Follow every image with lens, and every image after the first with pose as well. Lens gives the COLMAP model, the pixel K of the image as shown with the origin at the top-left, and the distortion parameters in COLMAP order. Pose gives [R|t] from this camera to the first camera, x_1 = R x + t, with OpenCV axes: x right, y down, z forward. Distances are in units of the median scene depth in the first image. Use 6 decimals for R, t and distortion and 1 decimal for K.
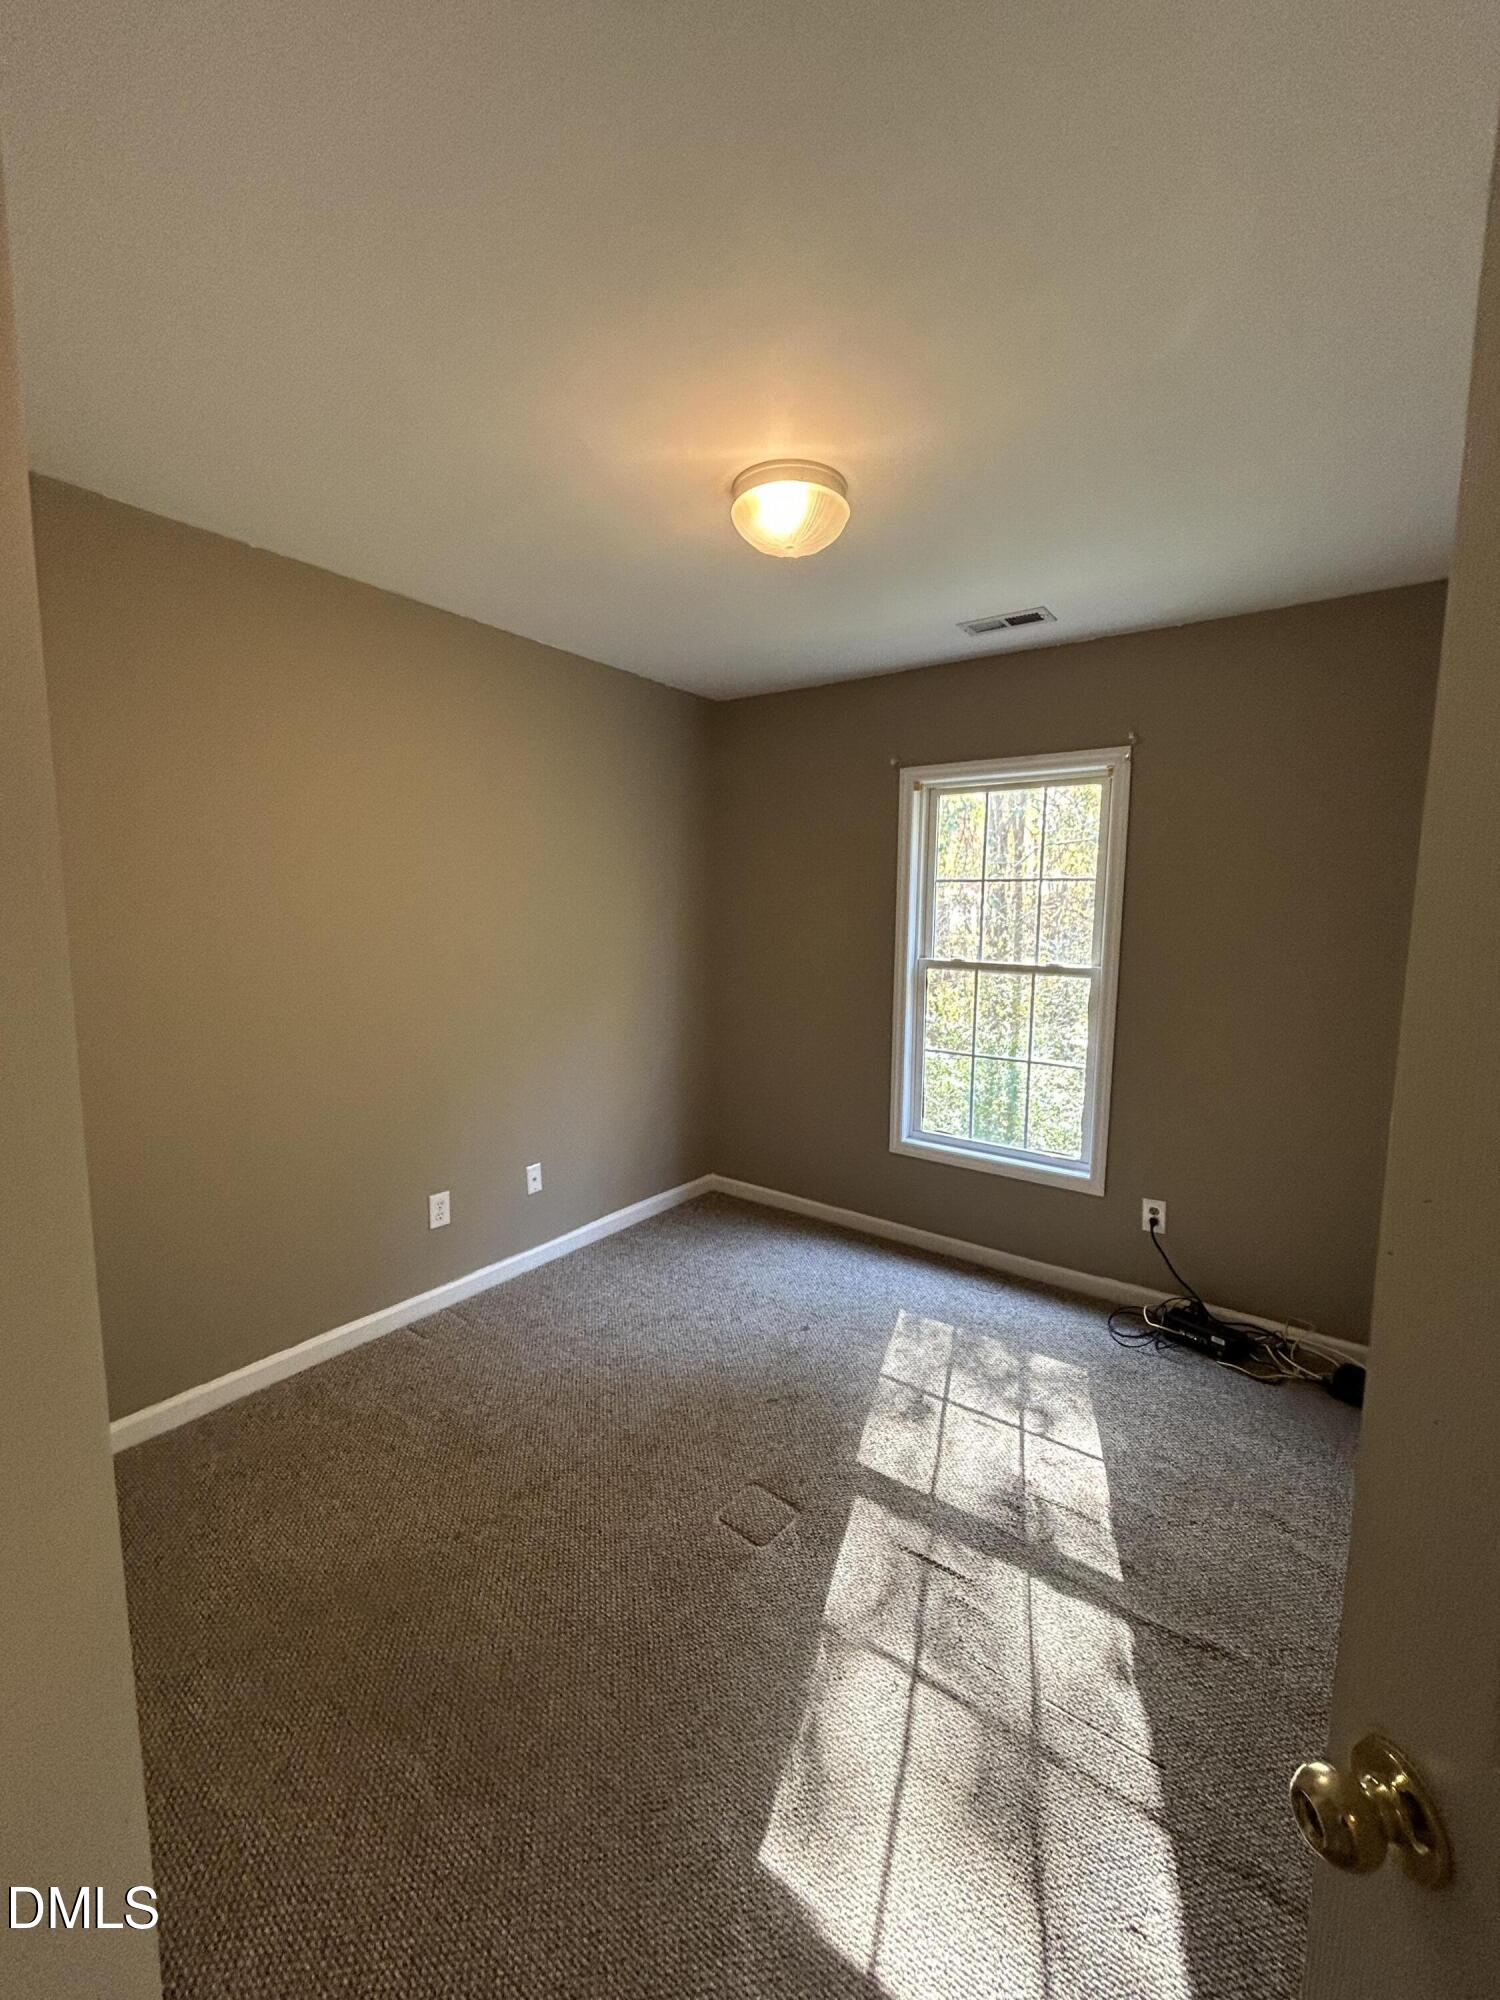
lens RADIAL K [[806.7, 0, 767.0], [0, 806.7, 1010.5], [0, 0, 1]] dist [-0.009516, 0.000005]
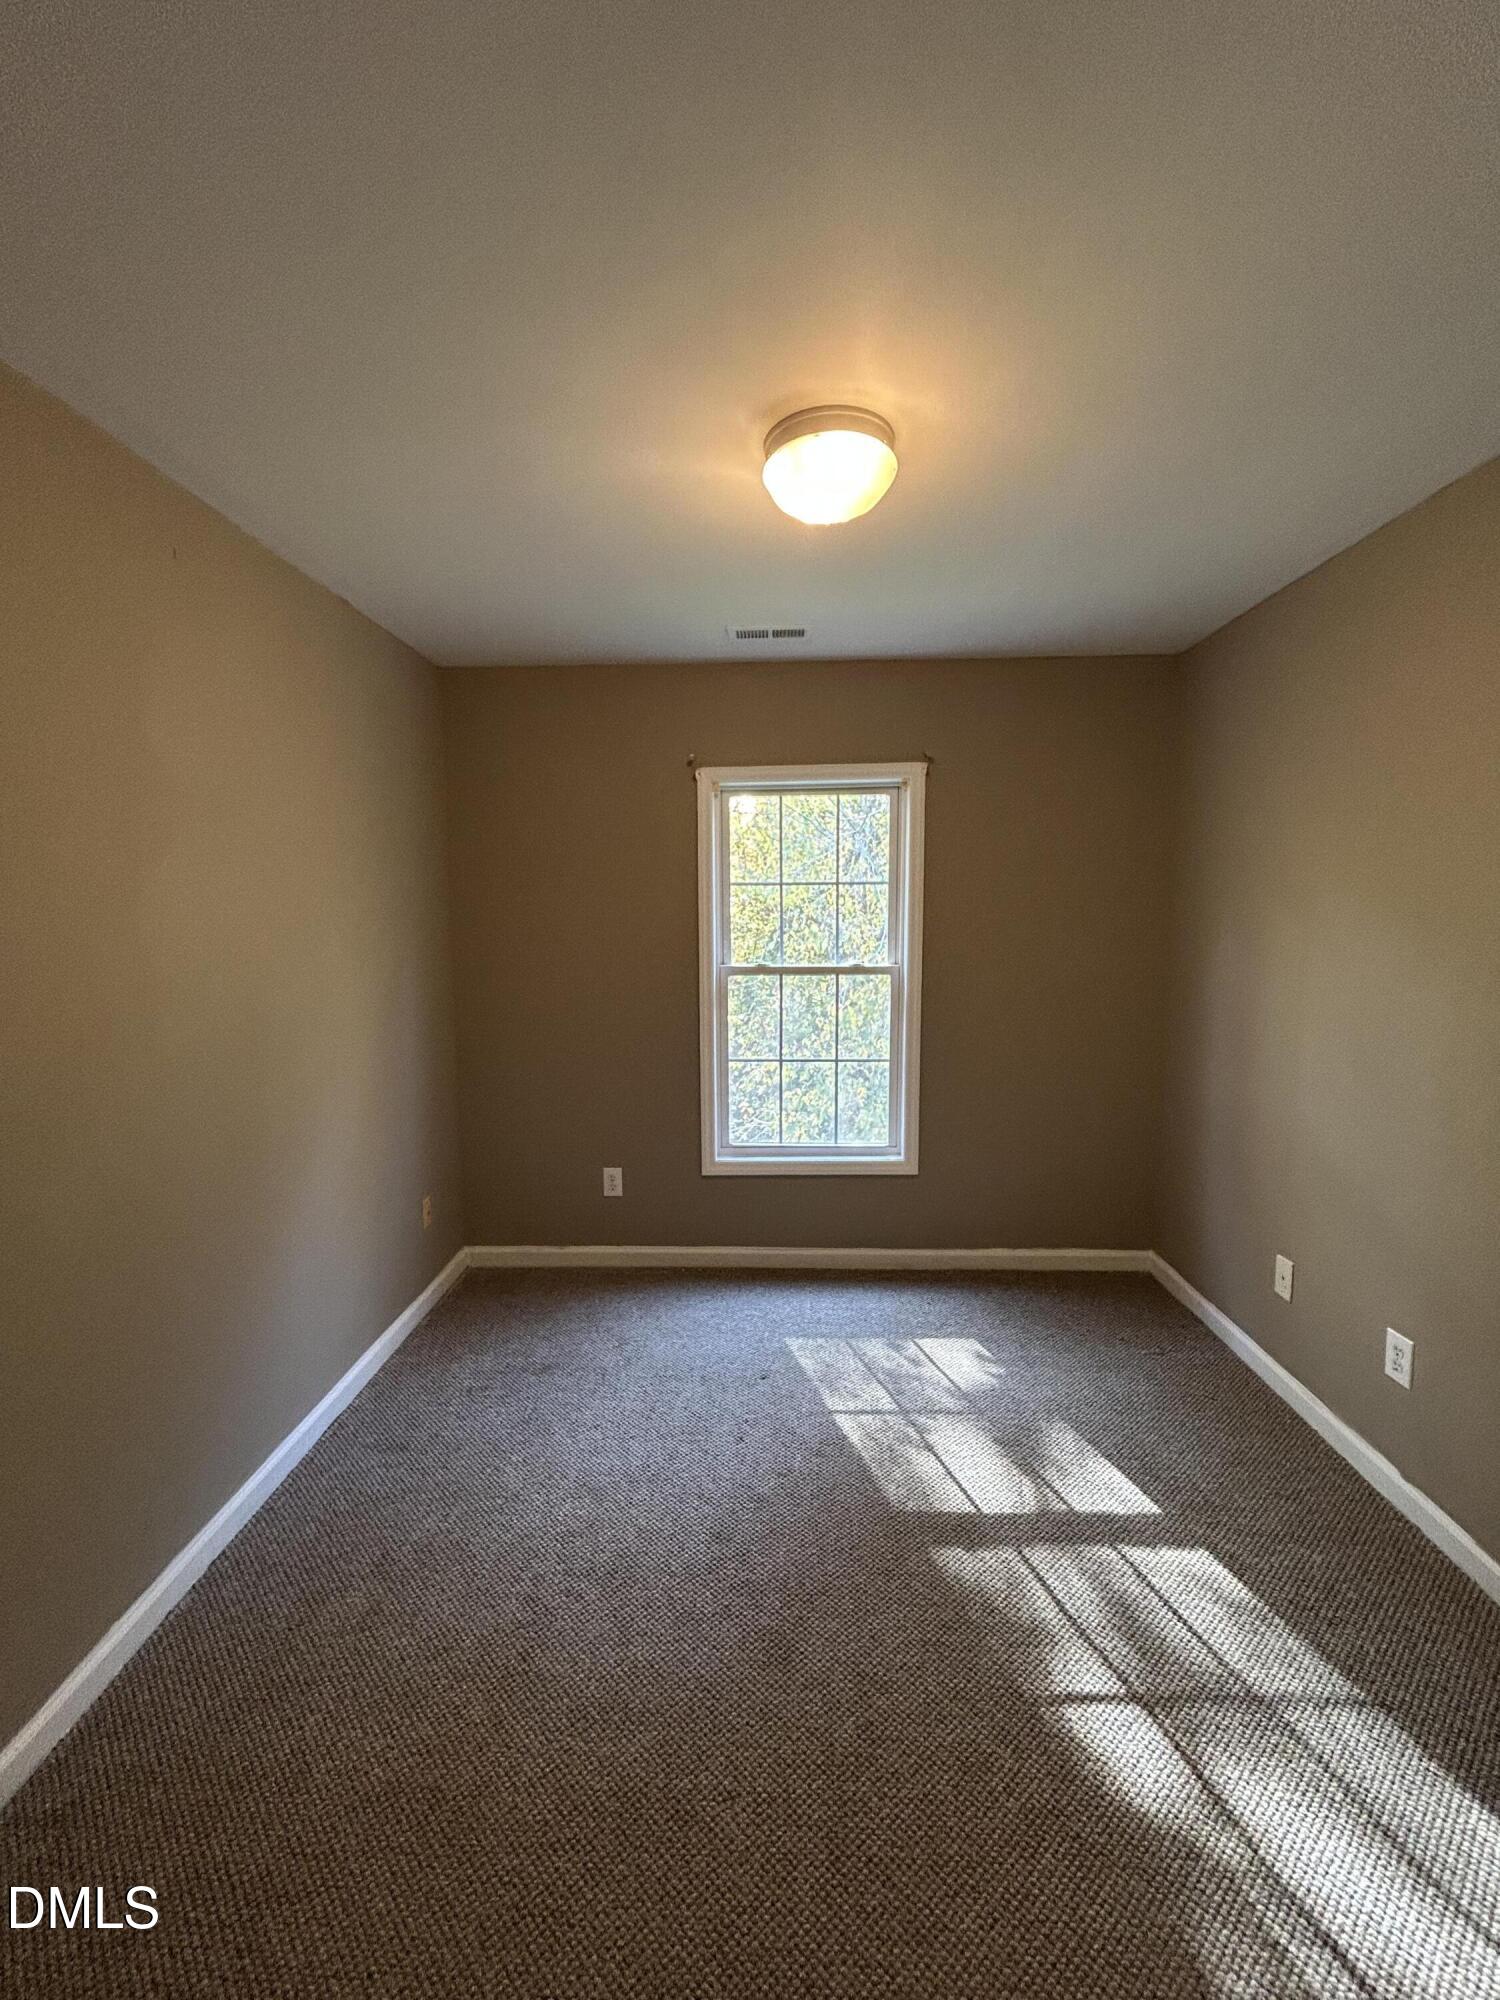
lens RADIAL K [[806.7, 0, 750.6], [0, 806.7, 997.2], [0, 0, 1]] dist [-0.009516, 0.000005]
pose [[0.824489, -0.086758, 0.559187, -0.335580], [0.094279, 0.995426, 0.015431, -0.042361], [-0.557969, 0.039997, 0.828898, 0.205067]]
